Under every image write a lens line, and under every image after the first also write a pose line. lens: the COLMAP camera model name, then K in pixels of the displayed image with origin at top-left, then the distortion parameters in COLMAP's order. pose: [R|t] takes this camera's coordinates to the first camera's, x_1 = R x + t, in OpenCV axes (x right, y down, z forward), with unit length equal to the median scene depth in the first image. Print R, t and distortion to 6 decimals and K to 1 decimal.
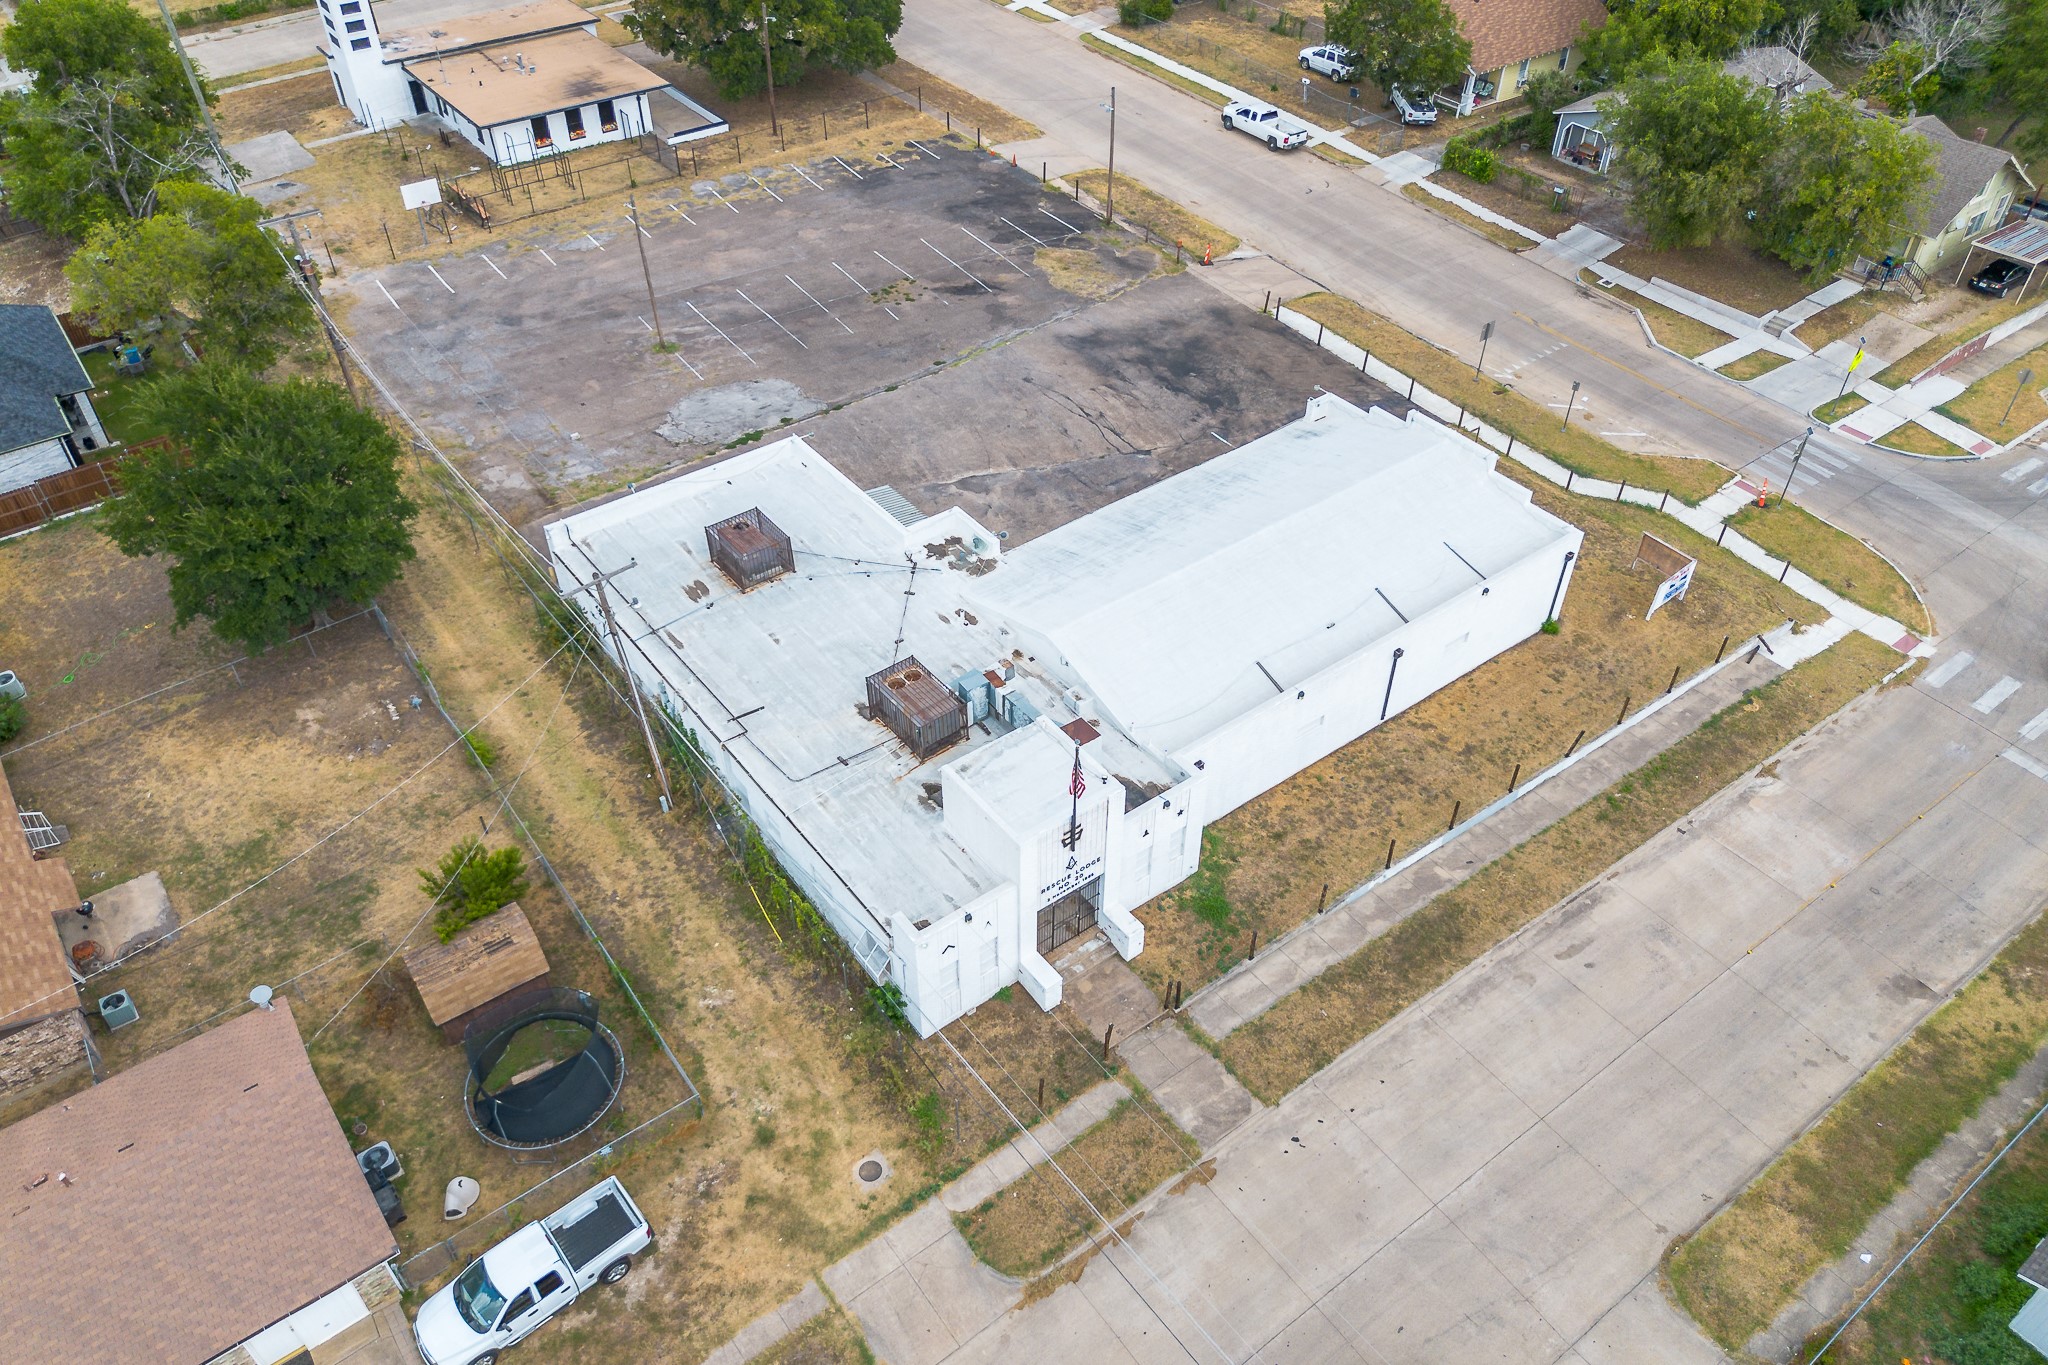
lens RADIAL K [[1463.3, 0, 1024.0], [0, 1463.3, 682.5], [0, 0, 1]] dist [0.043456, -0.034747]
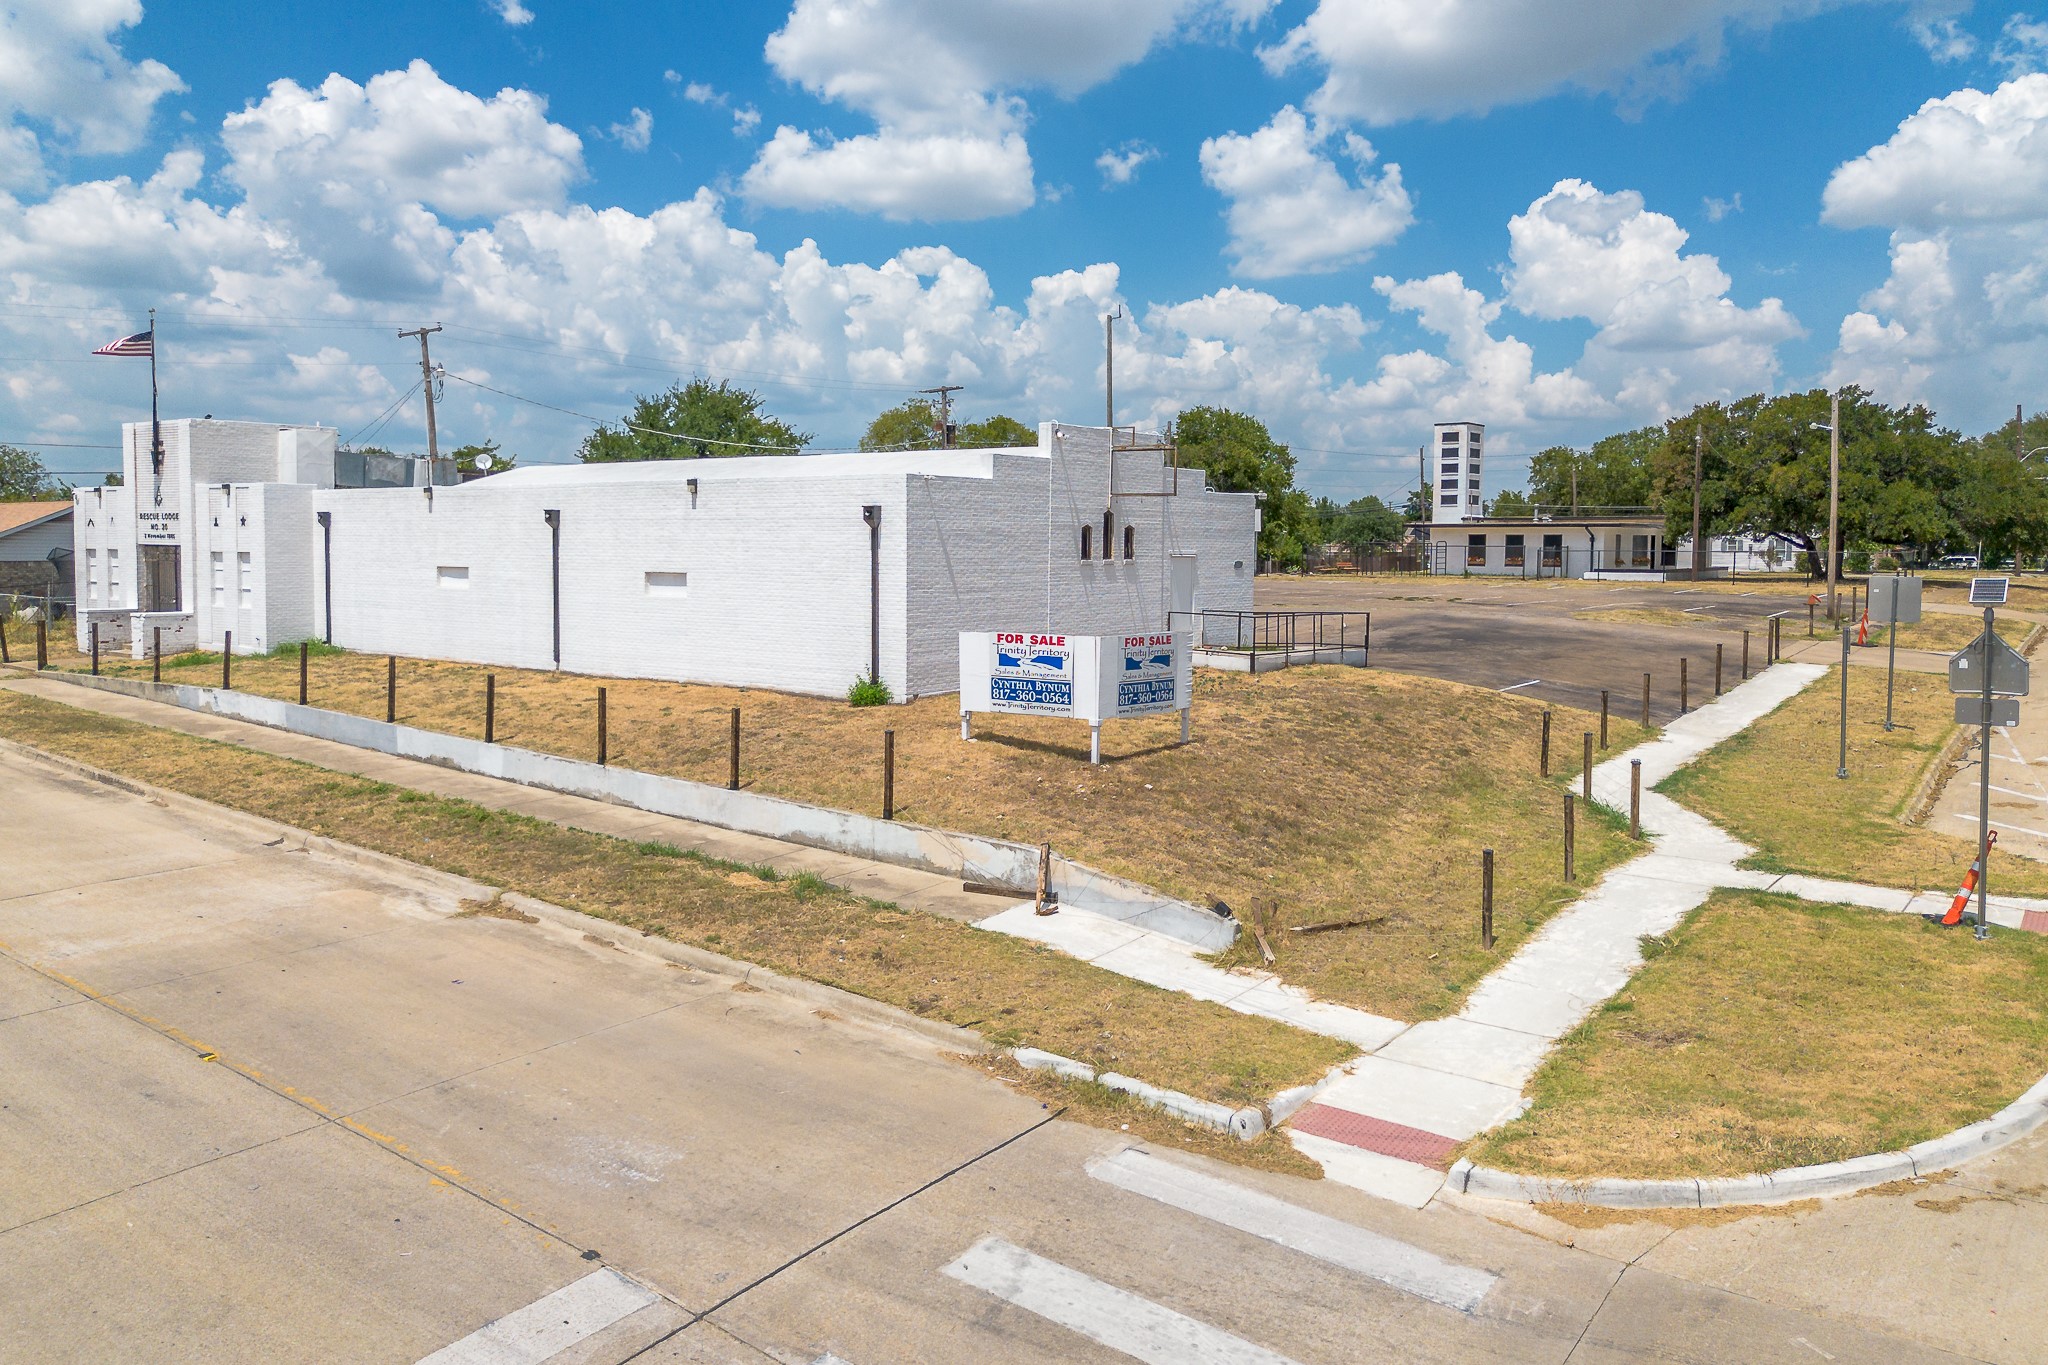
lens RADIAL K [[1503.3, 0, 1035.3], [0, 1503.3, 622.0], [0, 0, 1]] dist [0.029957, -0.004047]
pose [[0.281756, 0.055216, -0.957896, 0.657746], [-0.633307, 0.760680, -0.142434, -0.016942], [0.720788, 0.646774, 0.249295, 0.720802]]
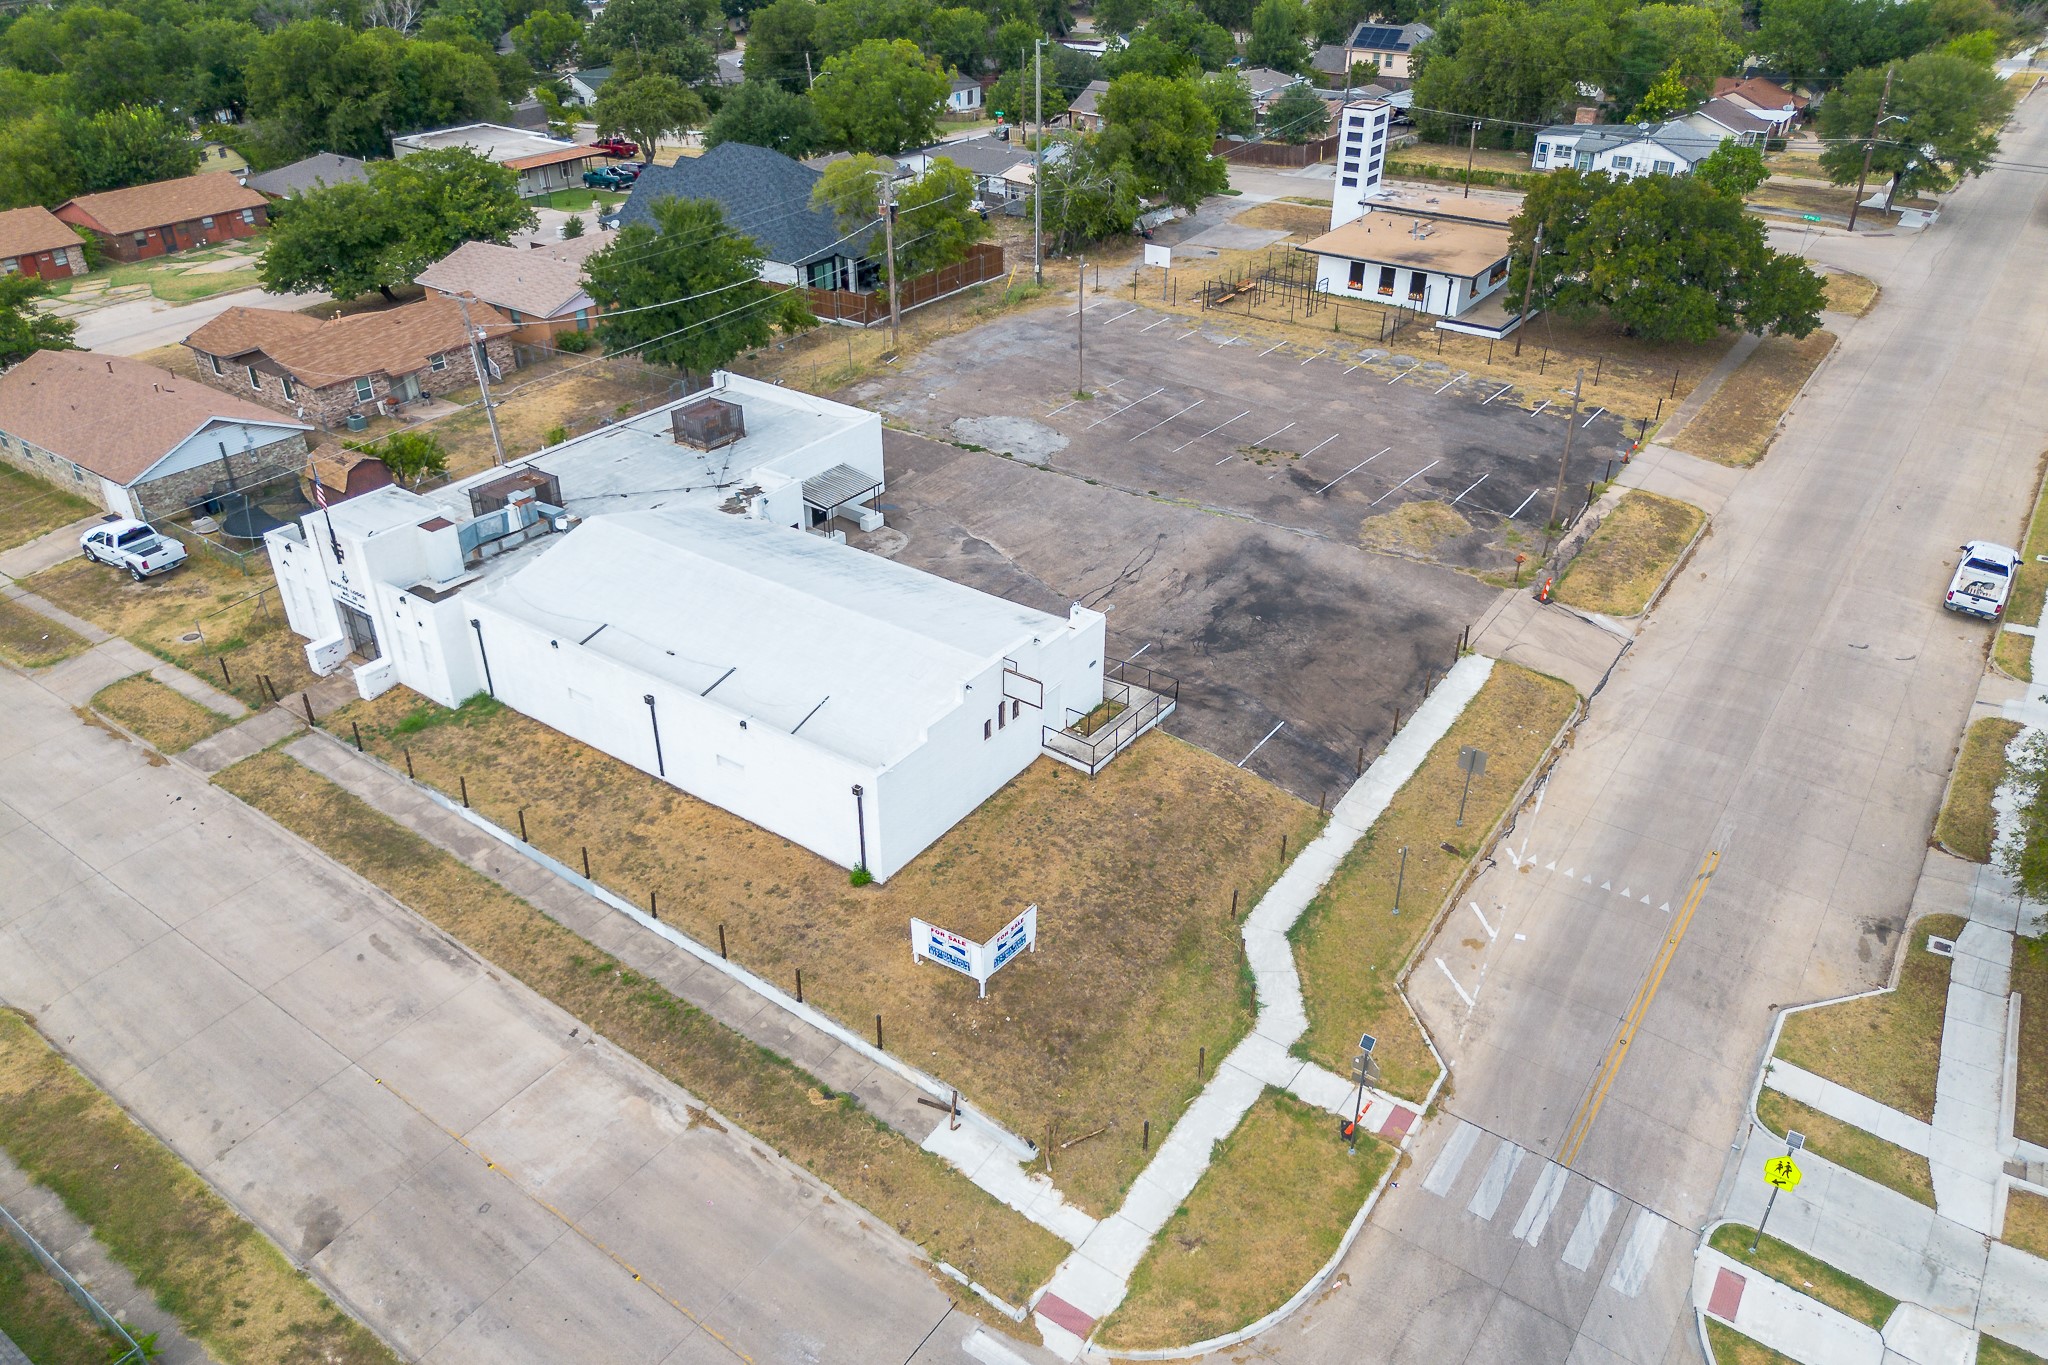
lens RADIAL K [[1463.3, 0, 1024.0], [0, 1463.3, 682.5], [0, 0, 1]] dist [0.043456, -0.034747]
pose [[0.301438, 0.491313, -0.817158, 0.798689], [-0.628538, 0.746843, 0.217177, -0.283412], [0.716990, 0.448149, 0.533936, 0.460166]]
